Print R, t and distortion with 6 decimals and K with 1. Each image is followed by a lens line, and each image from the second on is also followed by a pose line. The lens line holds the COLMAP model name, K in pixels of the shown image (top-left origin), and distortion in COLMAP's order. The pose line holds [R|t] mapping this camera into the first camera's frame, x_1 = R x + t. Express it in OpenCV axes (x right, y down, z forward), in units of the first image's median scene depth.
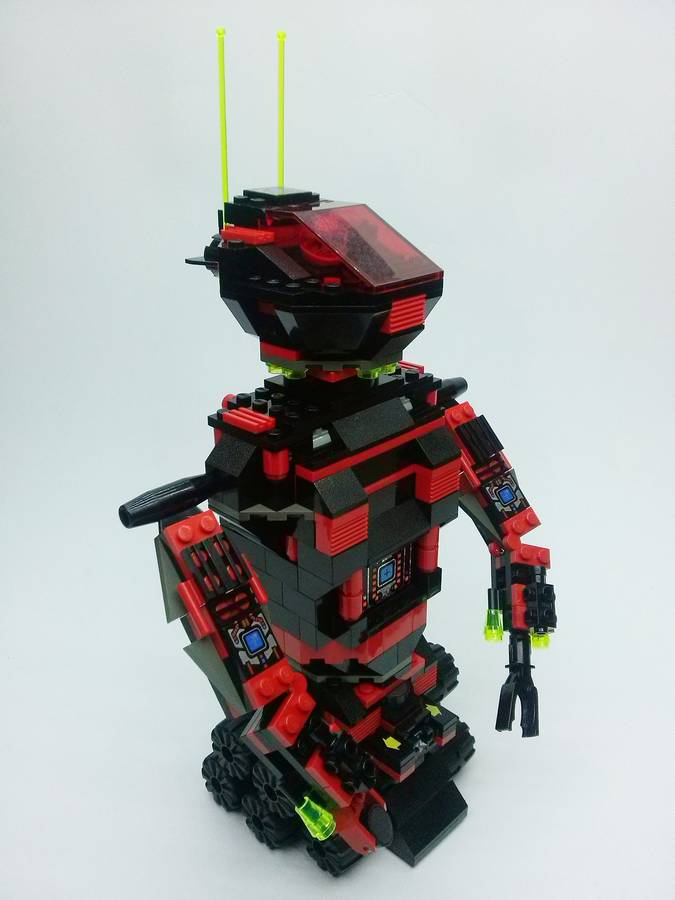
lens RADIAL K [[773.5, 0, 326.7], [0, 773.5, 450.3], [0, 0, 1]] dist [0.145979, -0.508897]
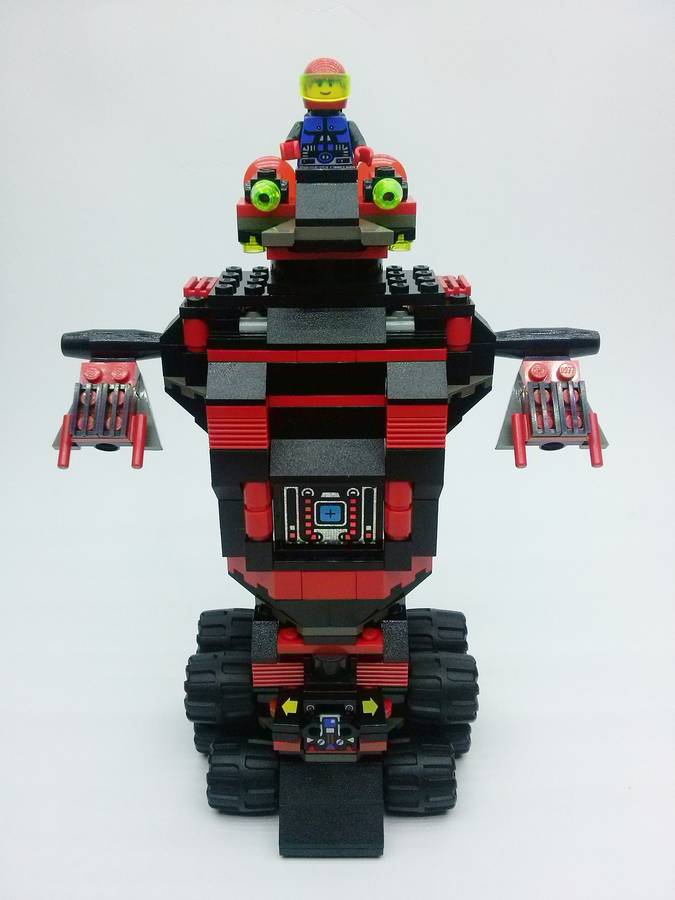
lens RADIAL K [[788.2, 0, 329.4], [0, 788.2, 447.1], [0, 0, 1]] dist [0.140743, -0.504806]
pose [[0.698553, 0.292552, -0.653021, 0.615699], [-0.280888, 0.951463, 0.125780, -0.017307], [0.658123, 0.095562, 0.746821, 0.358358]]
